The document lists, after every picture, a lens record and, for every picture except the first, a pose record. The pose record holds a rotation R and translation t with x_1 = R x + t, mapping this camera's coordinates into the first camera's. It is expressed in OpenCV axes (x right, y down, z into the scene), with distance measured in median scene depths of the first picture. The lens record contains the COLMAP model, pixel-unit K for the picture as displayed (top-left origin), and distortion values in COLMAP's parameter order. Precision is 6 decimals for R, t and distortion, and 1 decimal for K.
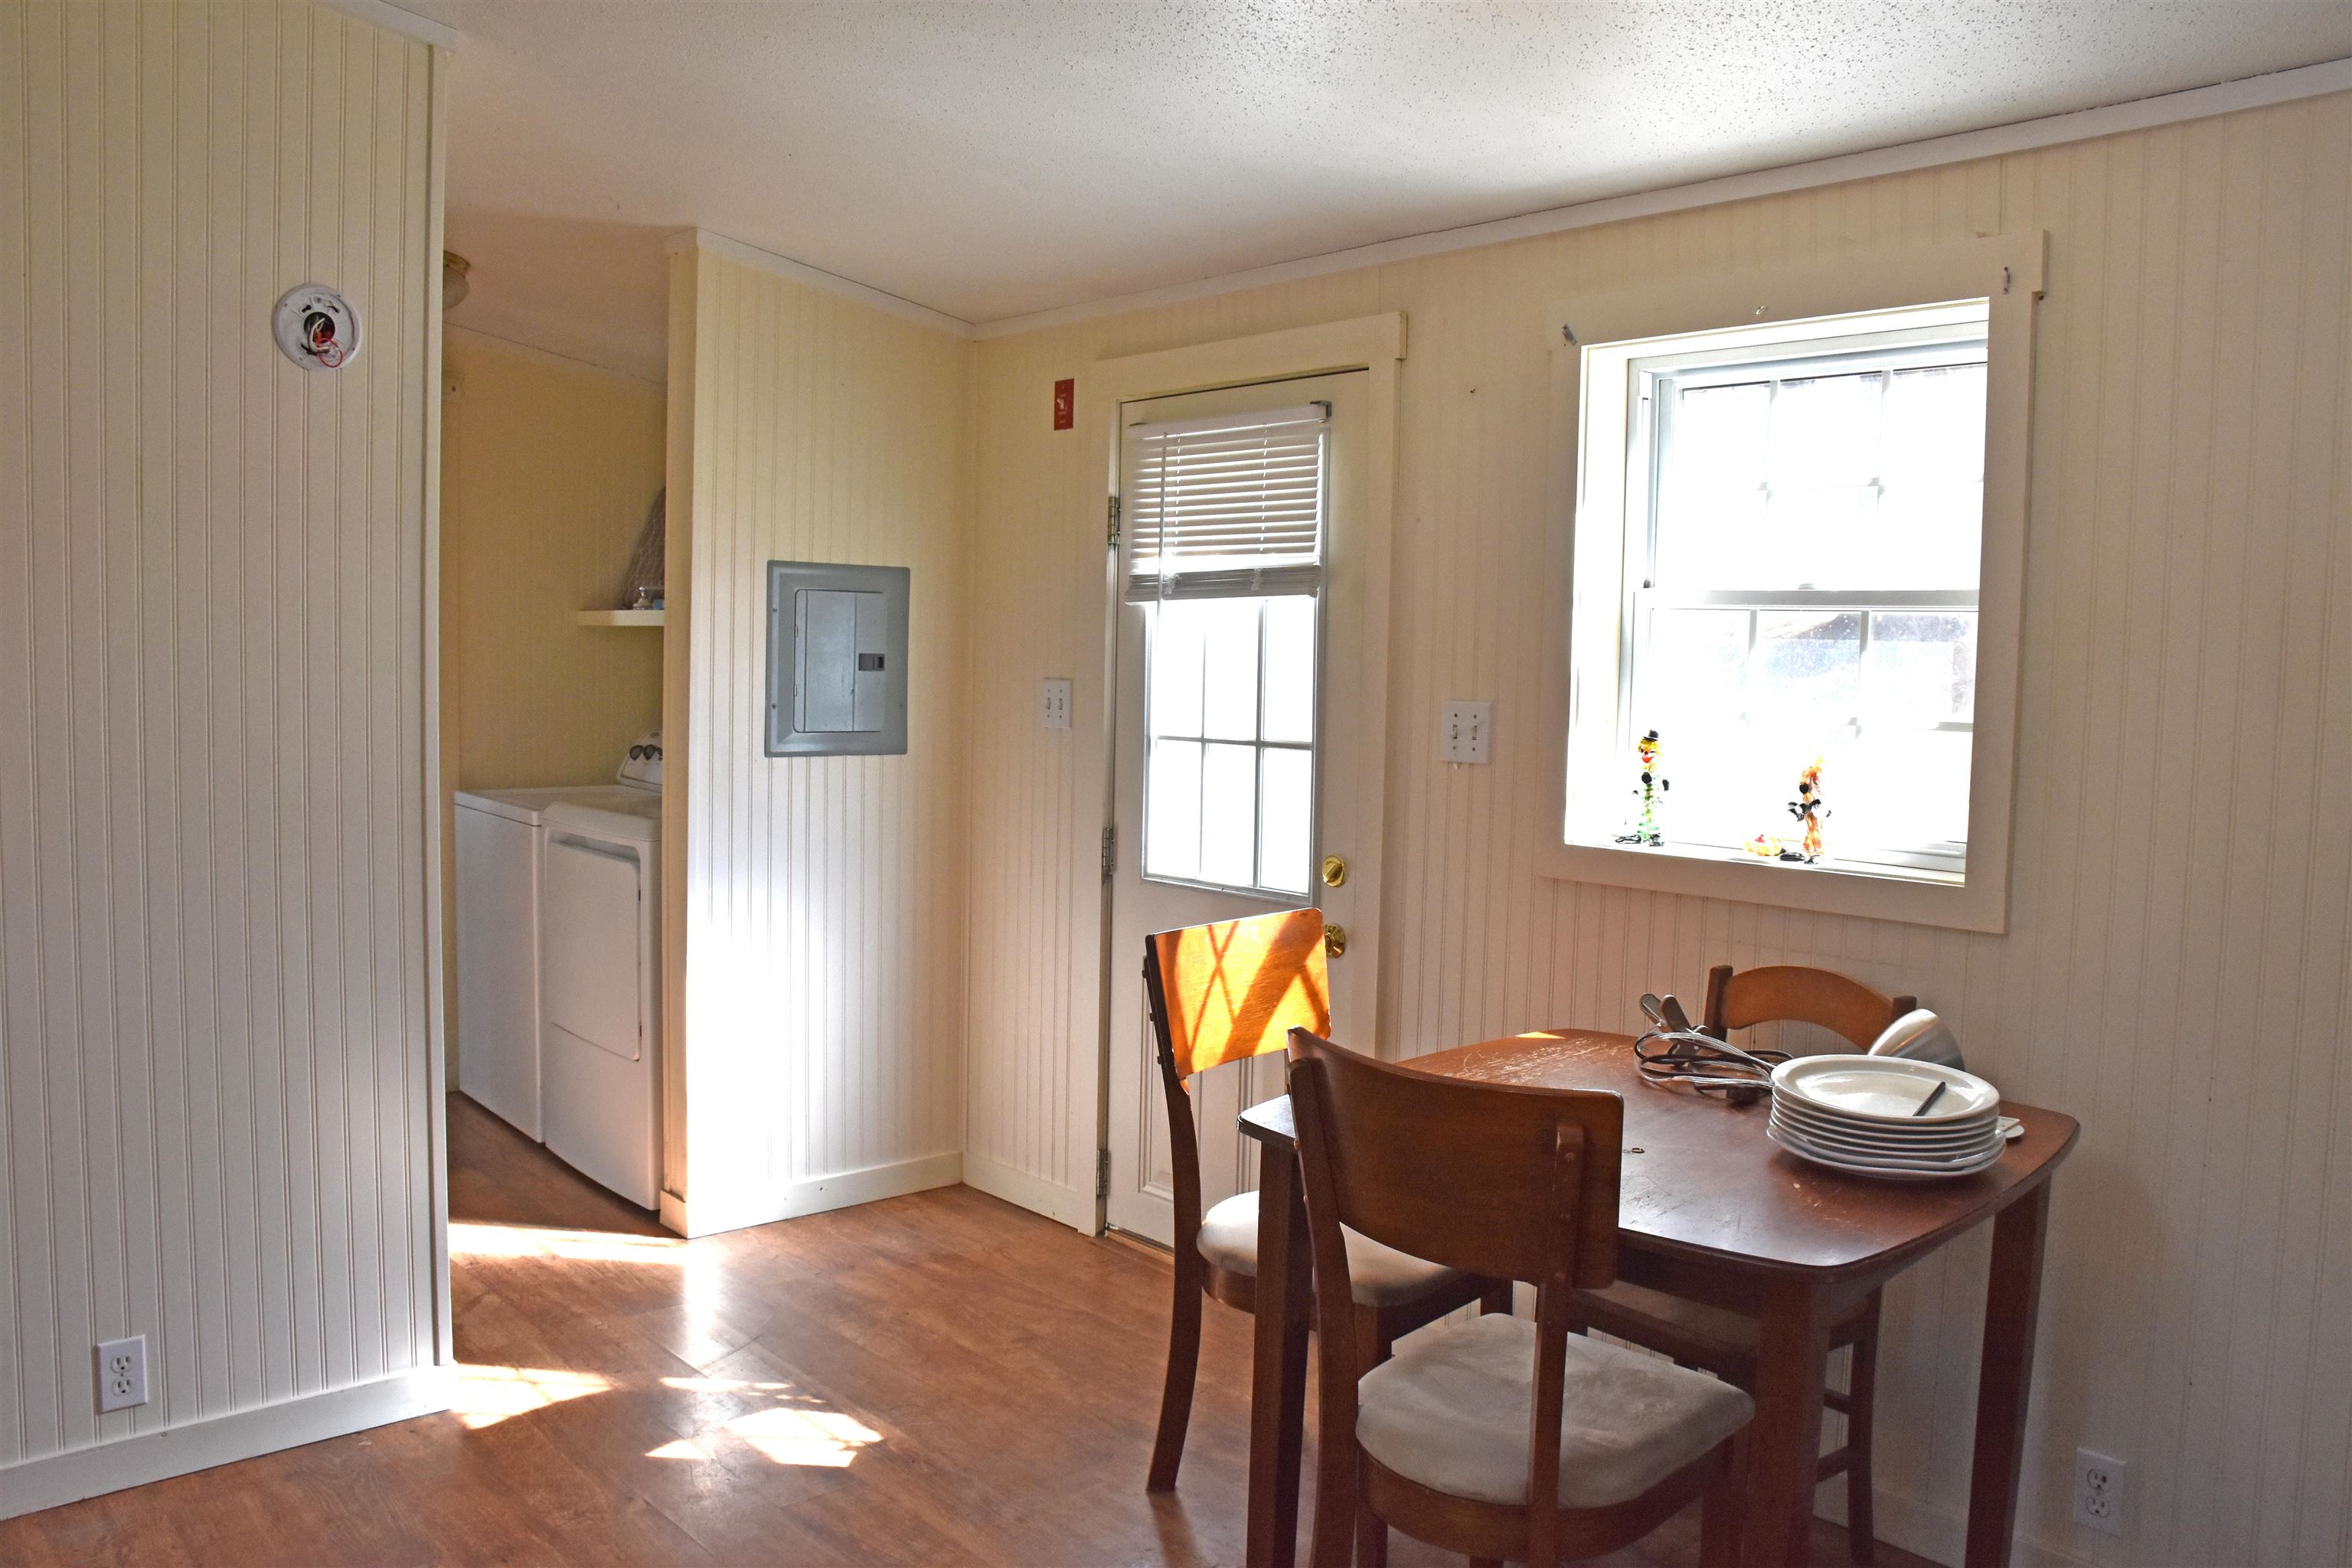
lens RADIAL K [[1827.9, 0, 1176.0], [0, 1827.9, 784.0], [0, 0, 1]] dist [-0.127223, -0.000092]
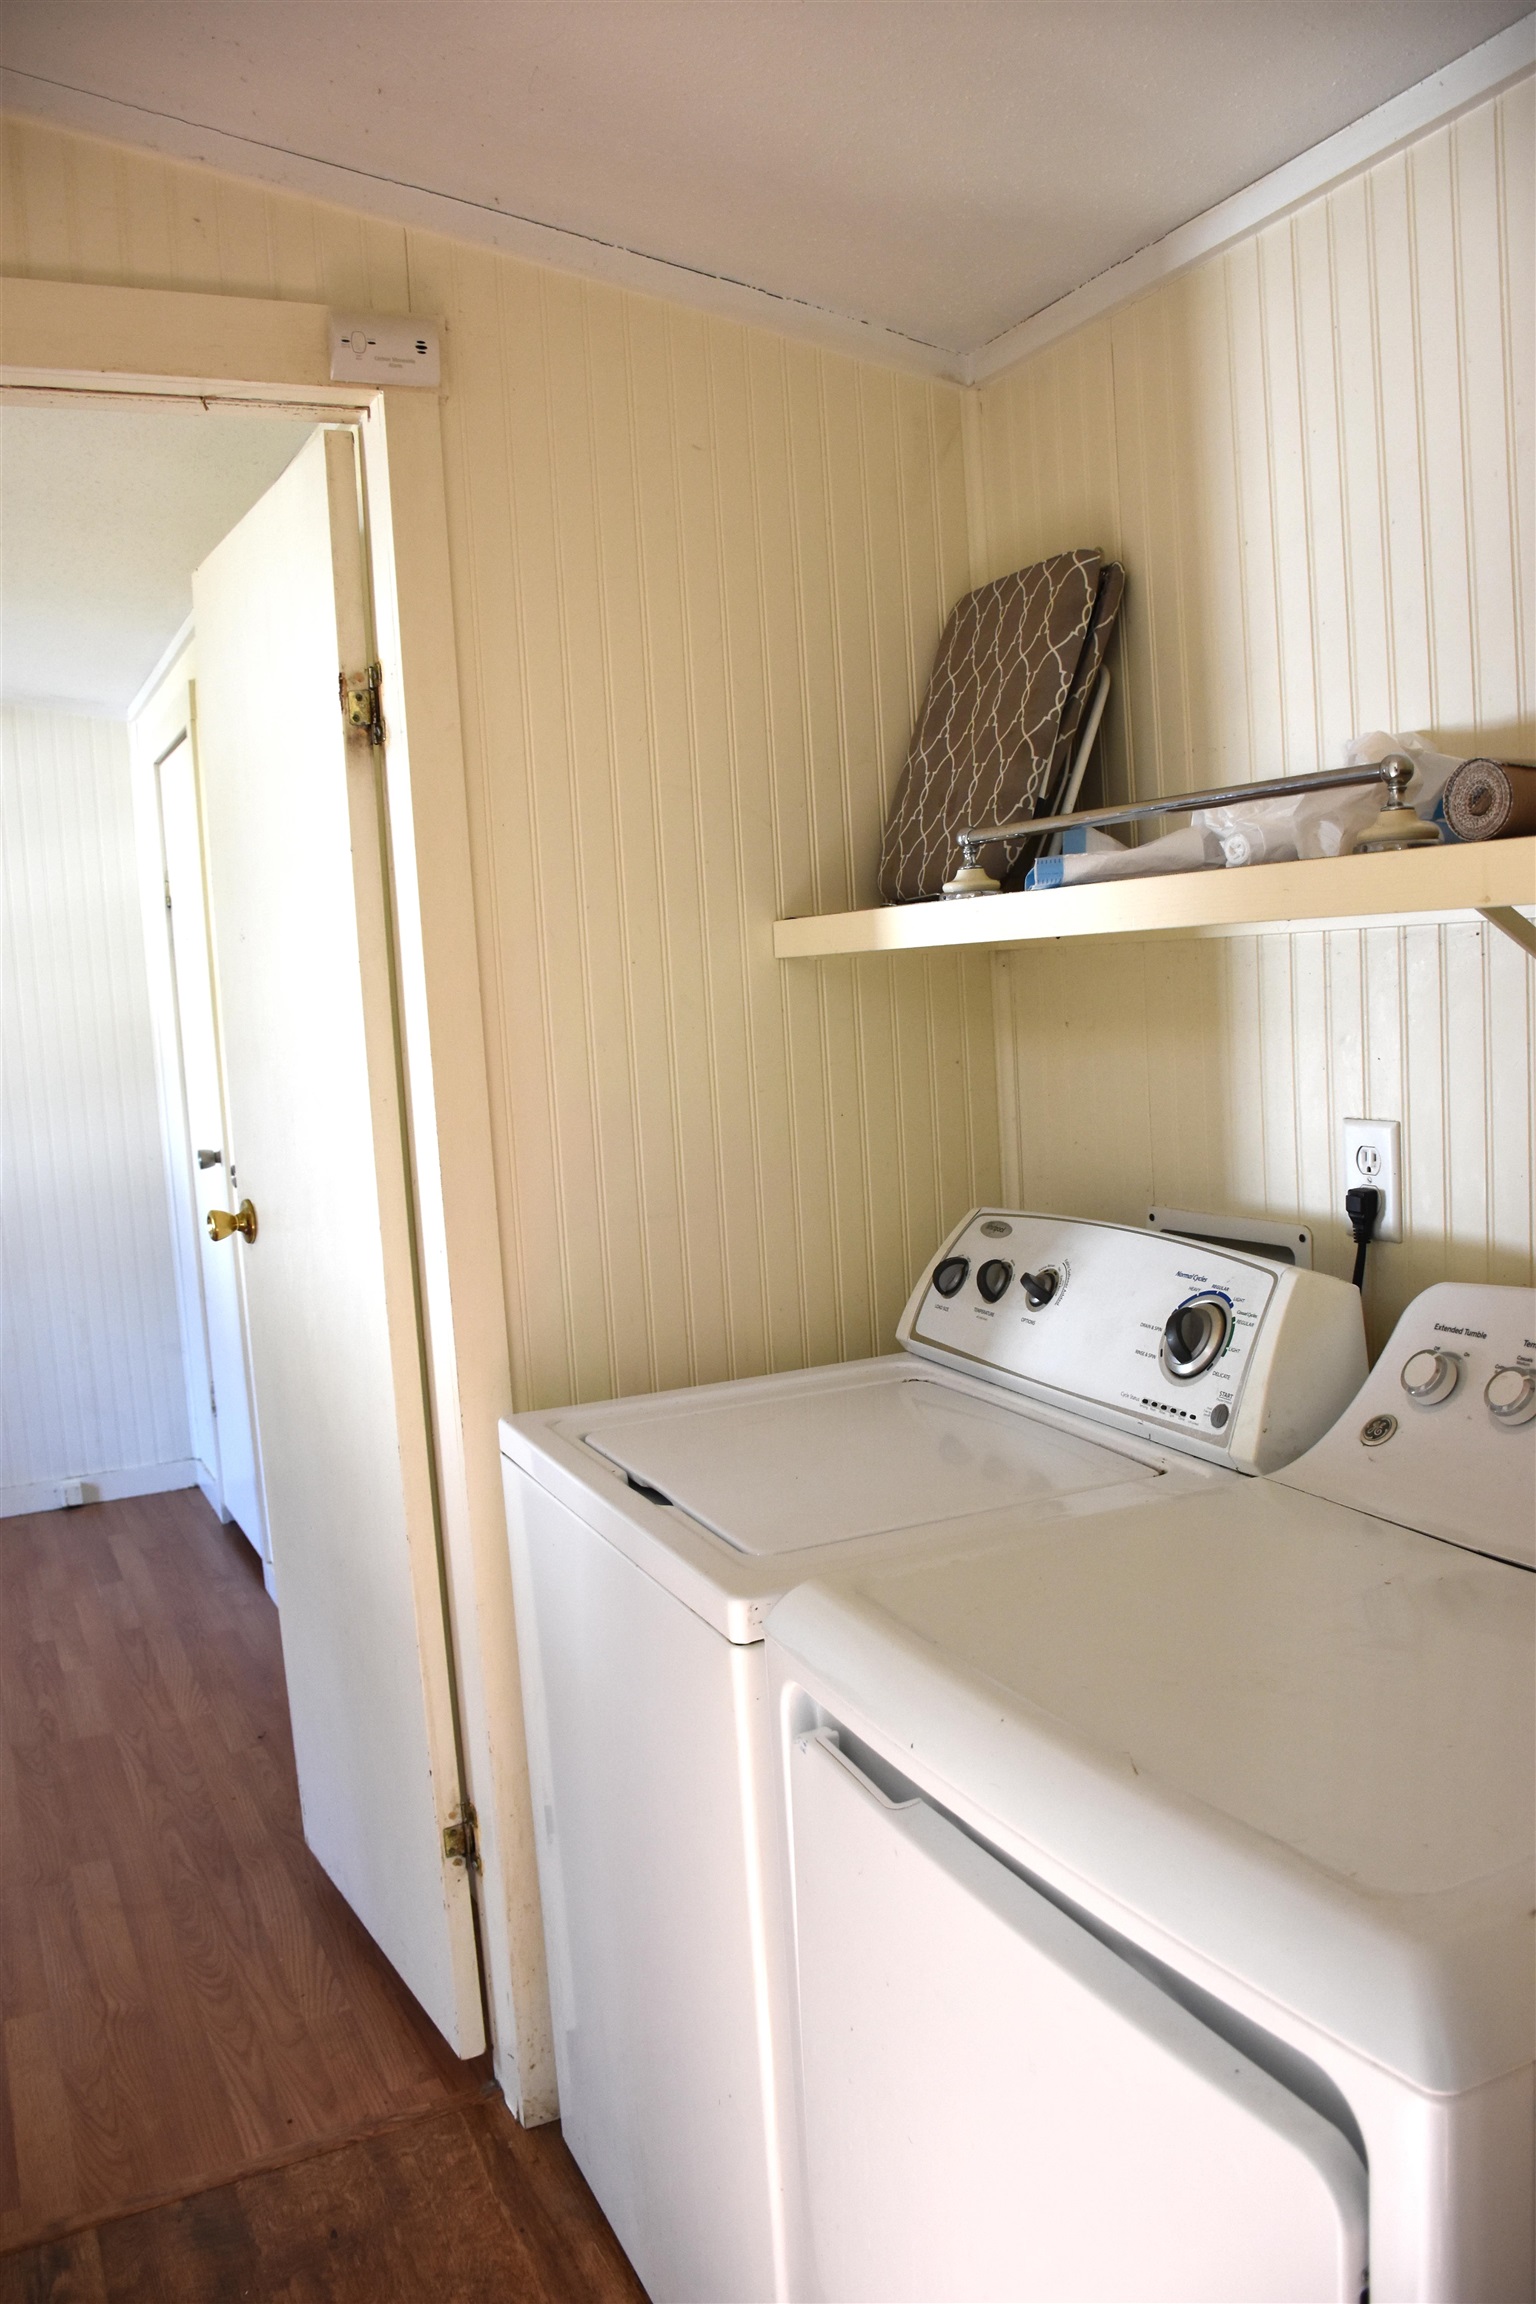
lens RADIAL K [[1780.4, 0, 768.0], [0, 1780.4, 1152.0], [0, 0, 1]] dist [-0.000539, -0.000268]
pose [[0.963089, -0.053624, -0.263787, -0.243423], [0.063204, 0.997609, 0.027961, -0.059084], [0.261656, -0.043601, 0.964176, 0.649391]]
